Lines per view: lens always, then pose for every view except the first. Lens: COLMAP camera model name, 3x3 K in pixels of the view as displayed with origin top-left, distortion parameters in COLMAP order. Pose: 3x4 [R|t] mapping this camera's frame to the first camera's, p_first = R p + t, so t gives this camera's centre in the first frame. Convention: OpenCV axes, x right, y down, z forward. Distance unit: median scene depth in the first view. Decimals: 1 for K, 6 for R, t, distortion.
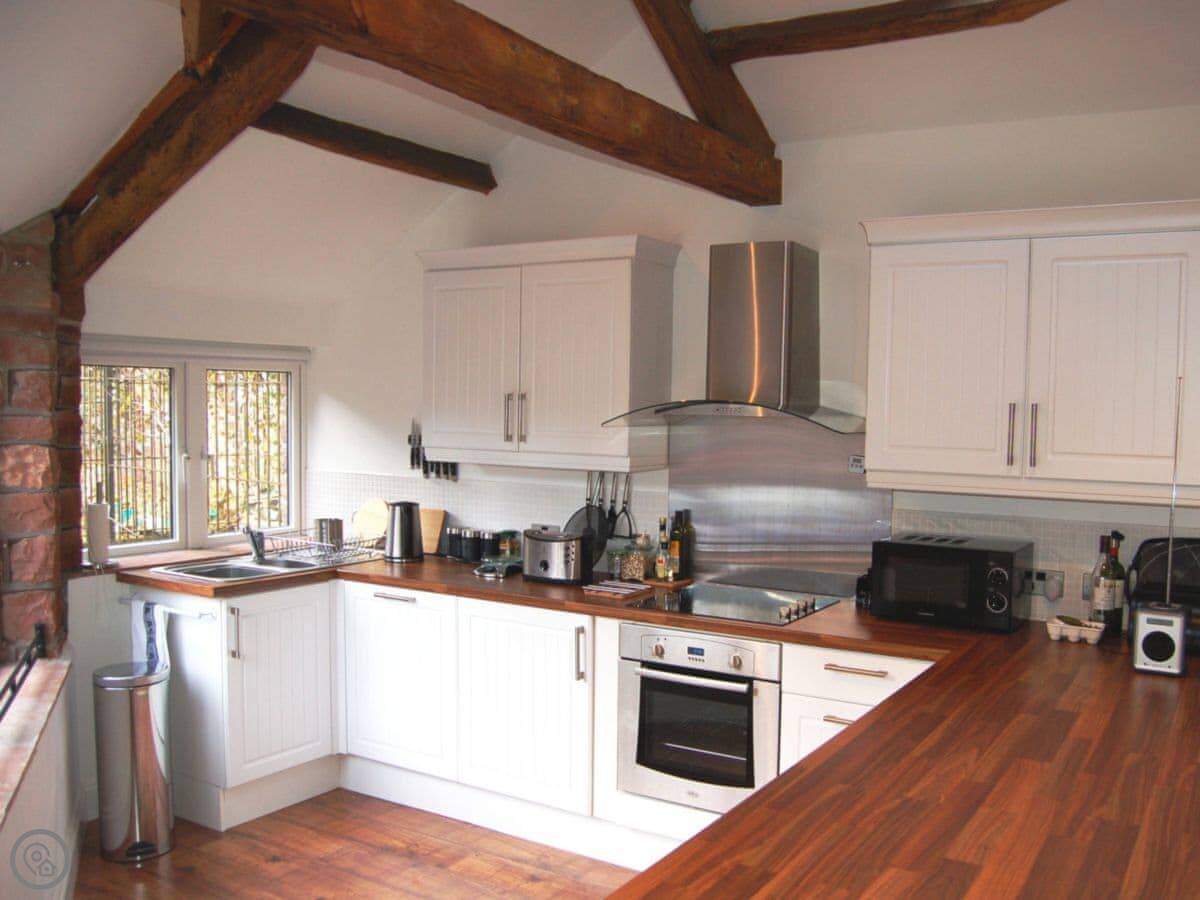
lens RADIAL K [[1076.6, 0, 667.6], [0, 1076.6, 452.7], [0, 0, 1]] dist [-0.081620, 0.012568]
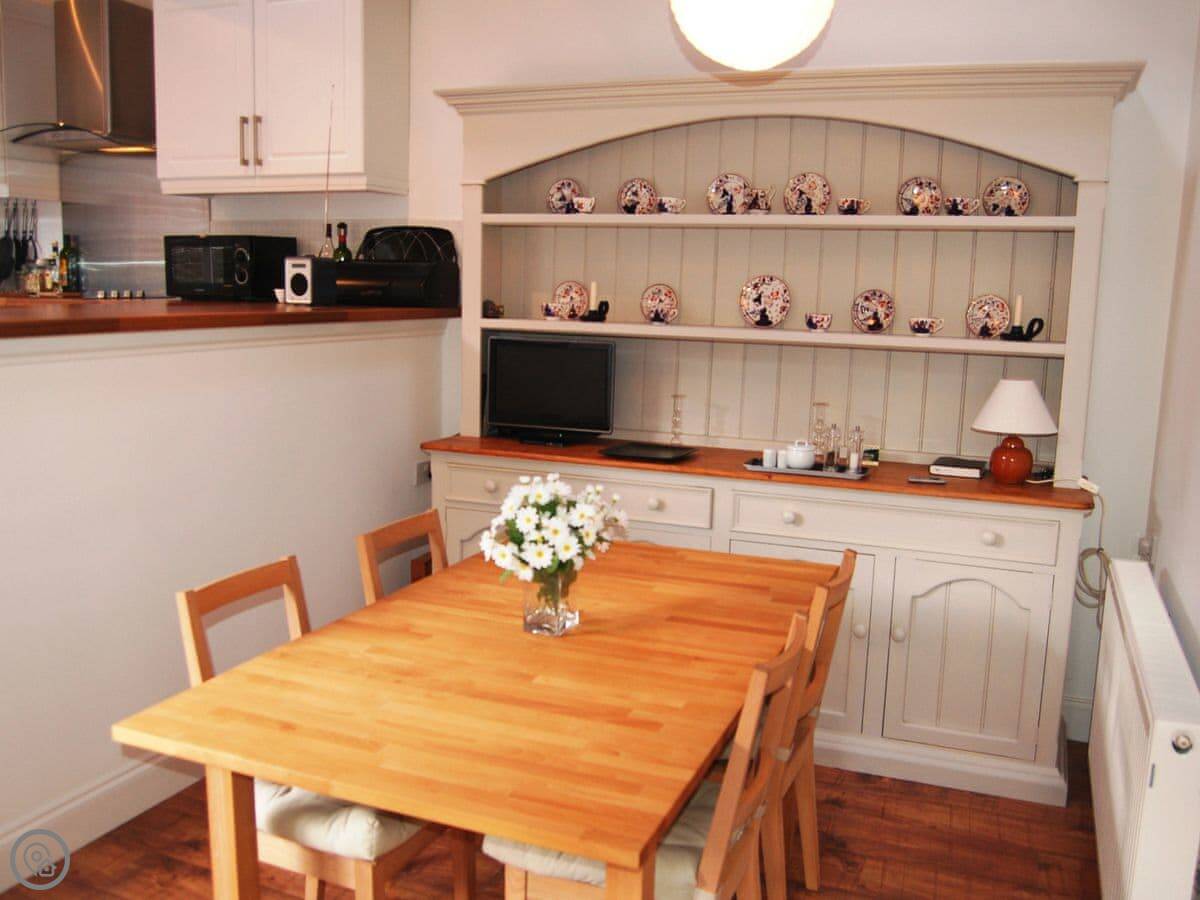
lens RADIAL K [[1076.6, 0, 627.2], [0, 1076.6, 456.6], [0, 0, 1]] dist [-0.081620, 0.012568]
pose [[0.988322, -0.017082, 0.151420, 0.513446], [-0.000972, 0.992970, 0.118362, 0.184273], [-0.152378, -0.117127, 0.981357, -0.319470]]
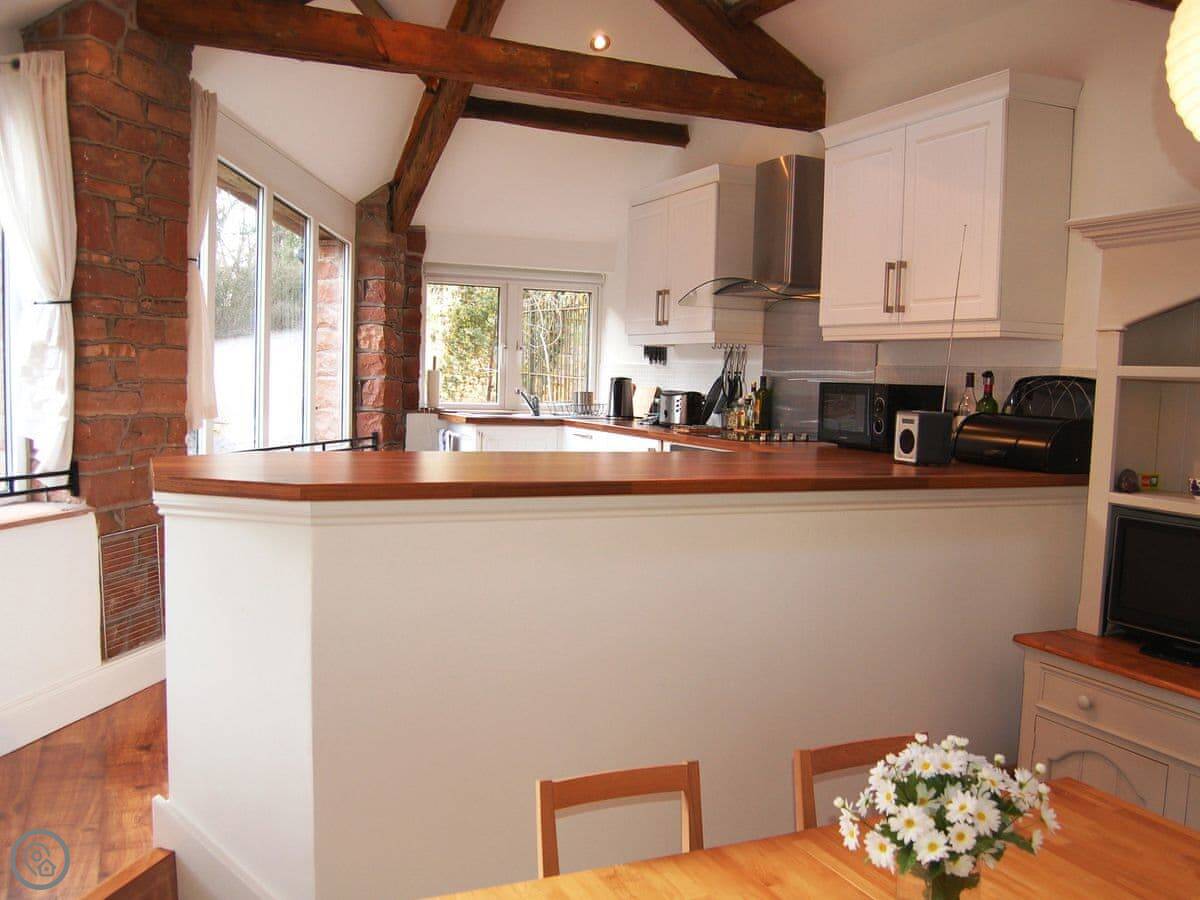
lens RADIAL K [[1076.6, 0, 603.0], [0, 1076.6, 454.5], [0, 0, 1]] dist [-0.081620, 0.012568]
pose [[0.806621, 0.049822, -0.588966, 0.704489], [-0.042433, 0.998751, 0.026372, 0.139139], [0.589544, 0.003720, 0.807728, -0.170538]]
